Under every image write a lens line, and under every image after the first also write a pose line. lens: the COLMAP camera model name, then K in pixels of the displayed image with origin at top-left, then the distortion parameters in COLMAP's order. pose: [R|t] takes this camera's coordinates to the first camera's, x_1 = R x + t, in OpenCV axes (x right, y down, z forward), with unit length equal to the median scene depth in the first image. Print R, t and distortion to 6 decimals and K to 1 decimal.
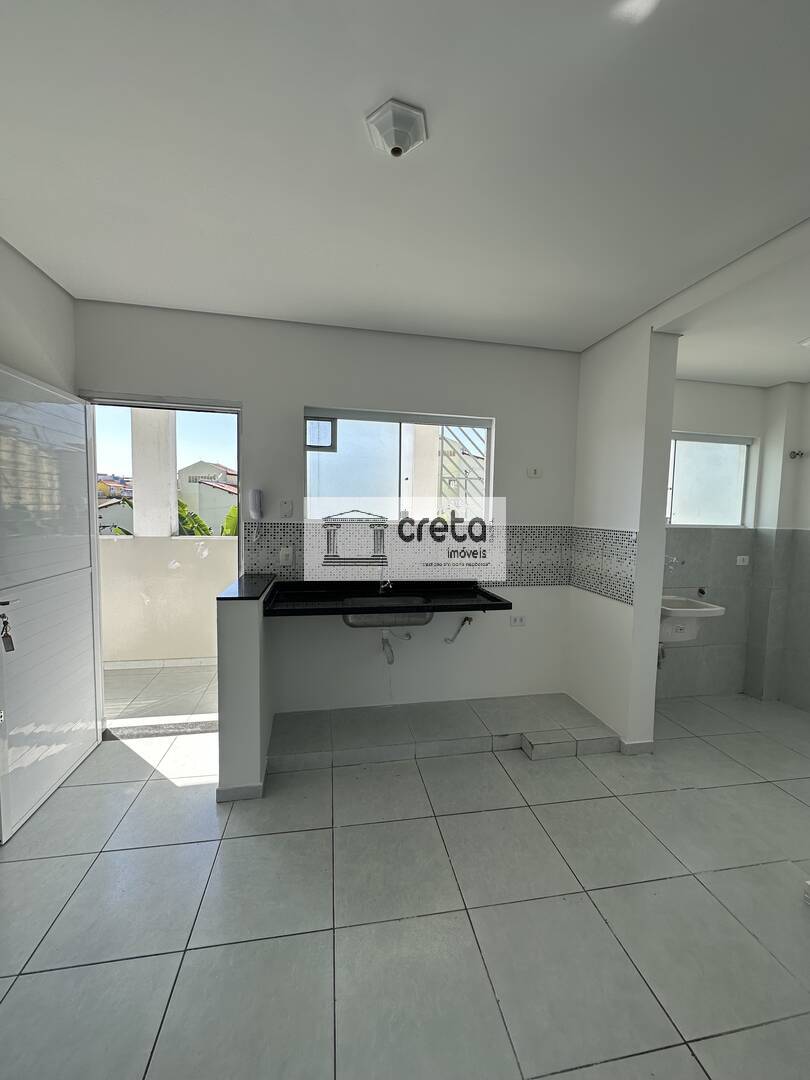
lens RADIAL K [[429.9, 0, 405.9], [0, 429.9, 539.9], [0, 0, 1]] dist [-0.002200, 0.000028]
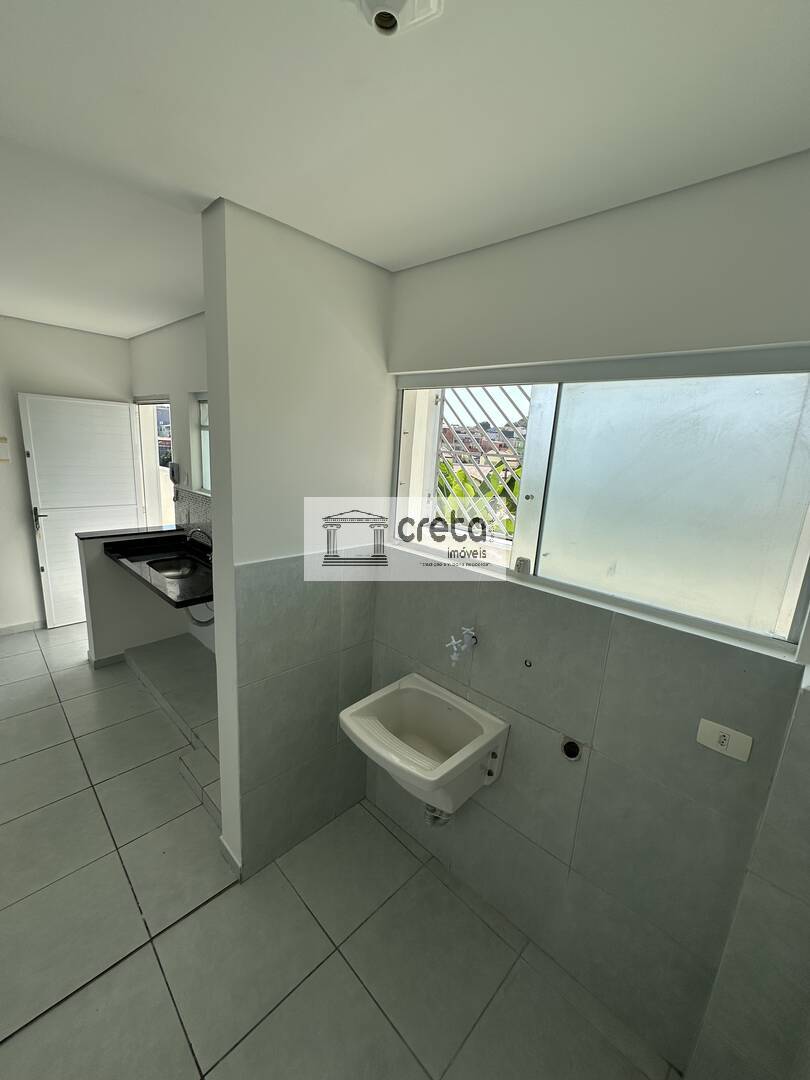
lens RADIAL K [[430.4, 0, 404.0], [0, 430.4, 543.6], [0, 0, 1]] dist [-0.001193, -0.000044]
pose [[0.580318, 0.193818, -0.790990, 0.876459], [-0.110794, 0.981026, 0.159098, -0.125054], [0.806818, -0.004690, 0.590781, 0.610183]]
